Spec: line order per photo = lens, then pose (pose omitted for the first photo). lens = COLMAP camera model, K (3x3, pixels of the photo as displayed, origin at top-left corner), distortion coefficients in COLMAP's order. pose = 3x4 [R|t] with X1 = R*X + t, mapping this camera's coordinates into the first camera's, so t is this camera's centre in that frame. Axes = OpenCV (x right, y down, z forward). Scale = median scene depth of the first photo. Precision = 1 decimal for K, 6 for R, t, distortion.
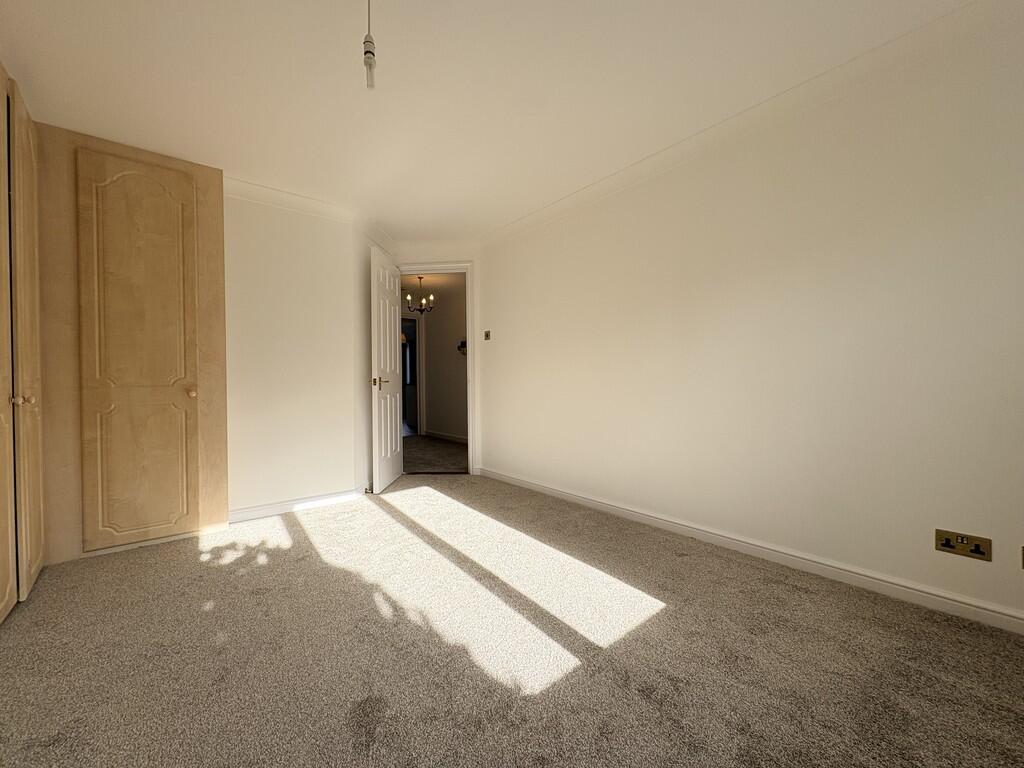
lens RADIAL K [[403.8, 0, 512.0], [0, 403.8, 384.0], [0, 0, 1]] dist [-0.000238, 0.000112]
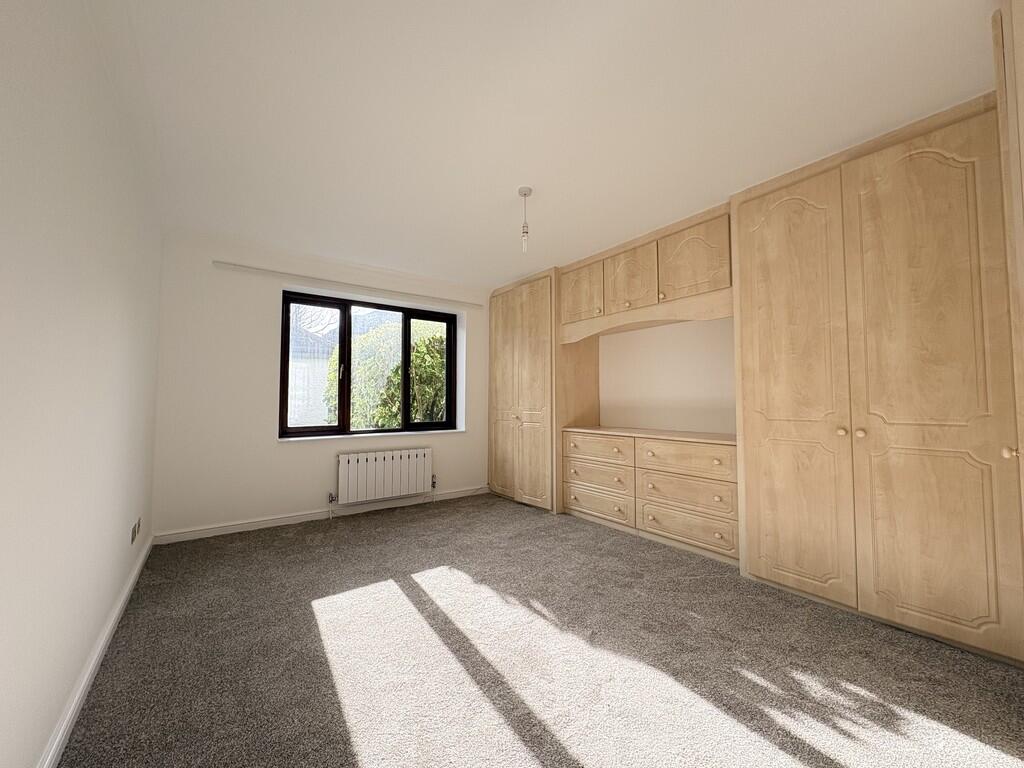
lens RADIAL K [[403.8, 0, 512.0], [0, 403.8, 384.0], [0, 0, 1]] dist [-0.000238, 0.000112]
pose [[-0.999171, 0.007560, 0.040002, -0.288107], [0.006033, 0.999254, -0.038158, -0.074400], [-0.040261, -0.037885, -0.998471, 2.256410]]
